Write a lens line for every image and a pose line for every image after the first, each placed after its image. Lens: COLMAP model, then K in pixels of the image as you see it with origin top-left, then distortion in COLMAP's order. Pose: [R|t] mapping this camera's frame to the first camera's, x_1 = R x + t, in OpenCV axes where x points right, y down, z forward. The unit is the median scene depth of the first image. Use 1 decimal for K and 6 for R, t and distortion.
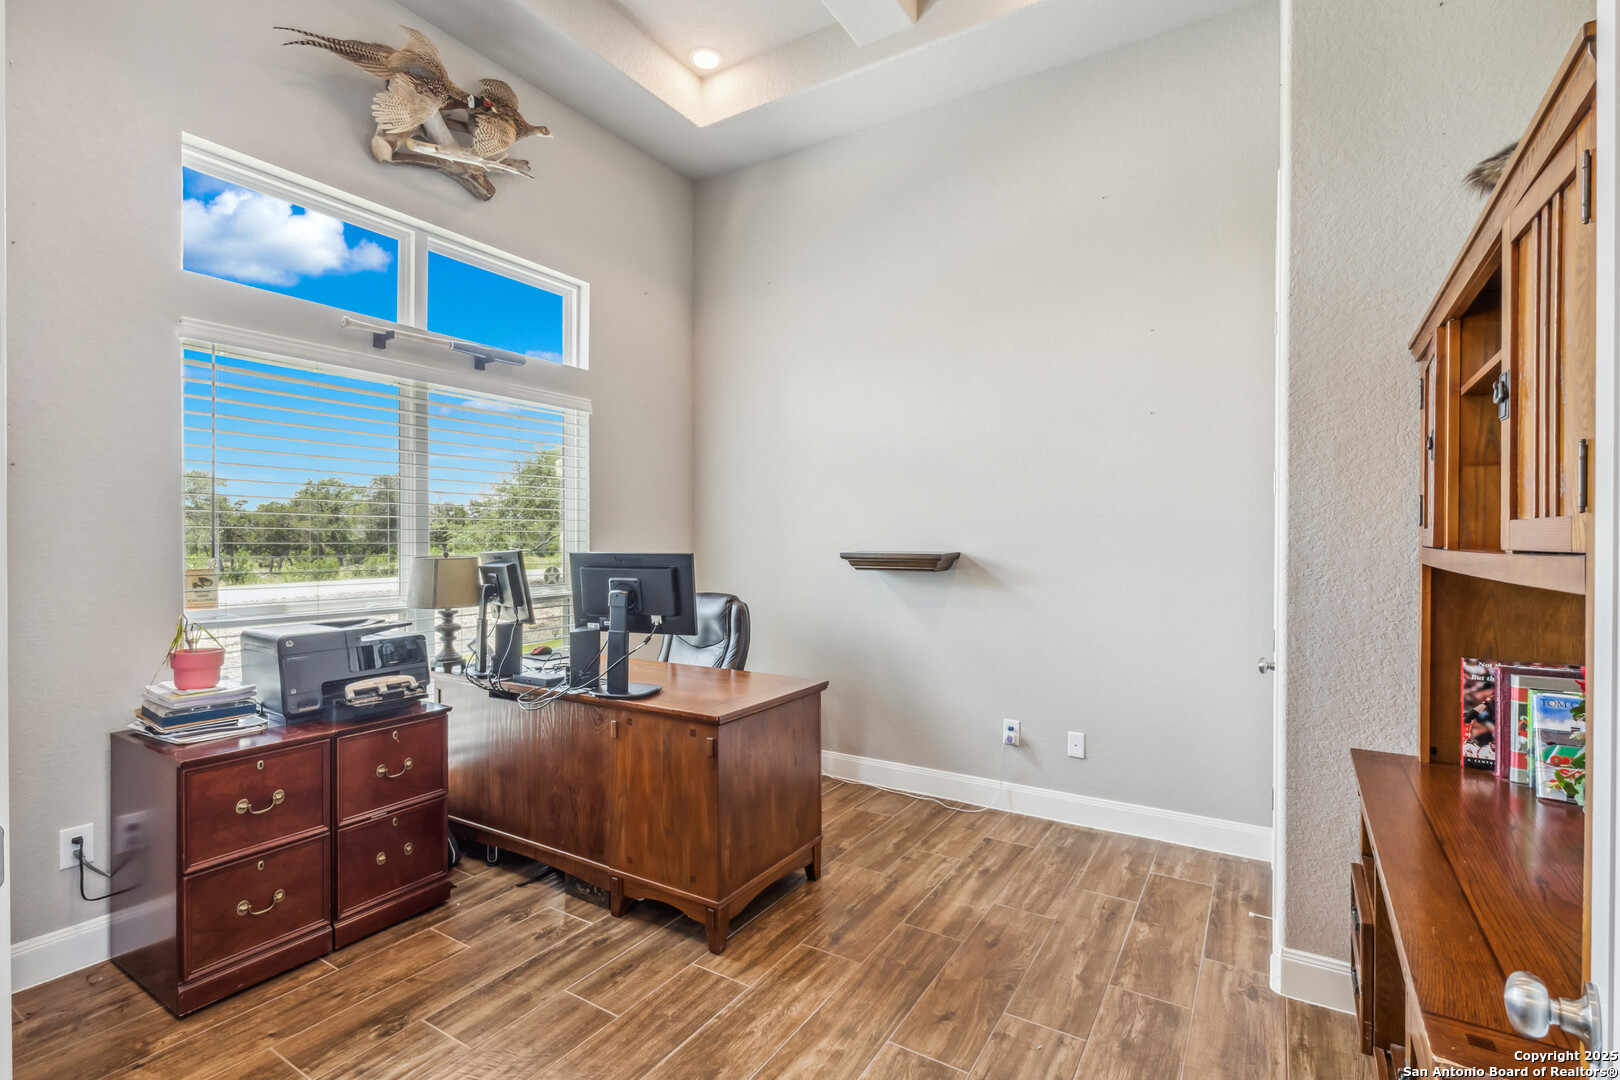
lens RADIAL K [[735.0, 0, 810.7], [0, 735.0, 531.3], [0, 0, 1]] dist [0.001749, -0.002153]
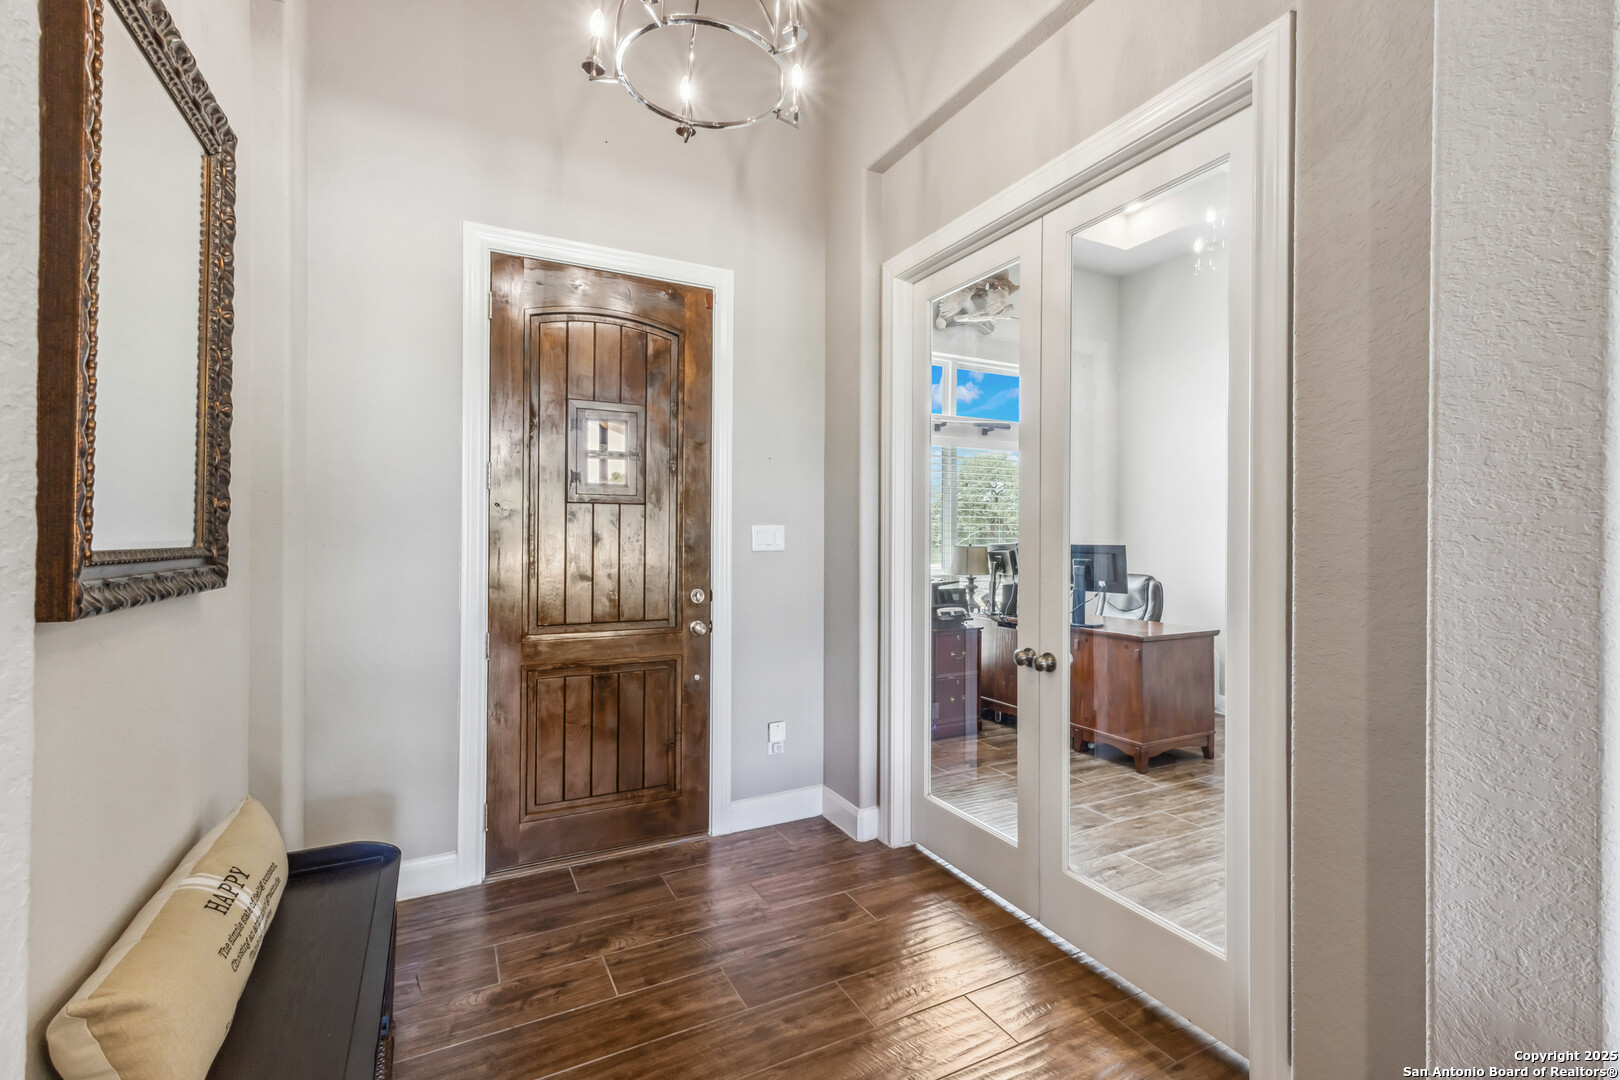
lens RADIAL K [[735.0, 0, 810.7], [0, 735.0, 531.3], [0, 0, 1]] dist [0.001749, -0.002153]
pose [[0.861246, 0.000564, -0.508187, 0.068135], [-0.000387, 1.000000, 0.000453, -0.001759], [0.508188, -0.000193, 0.861246, -0.740816]]
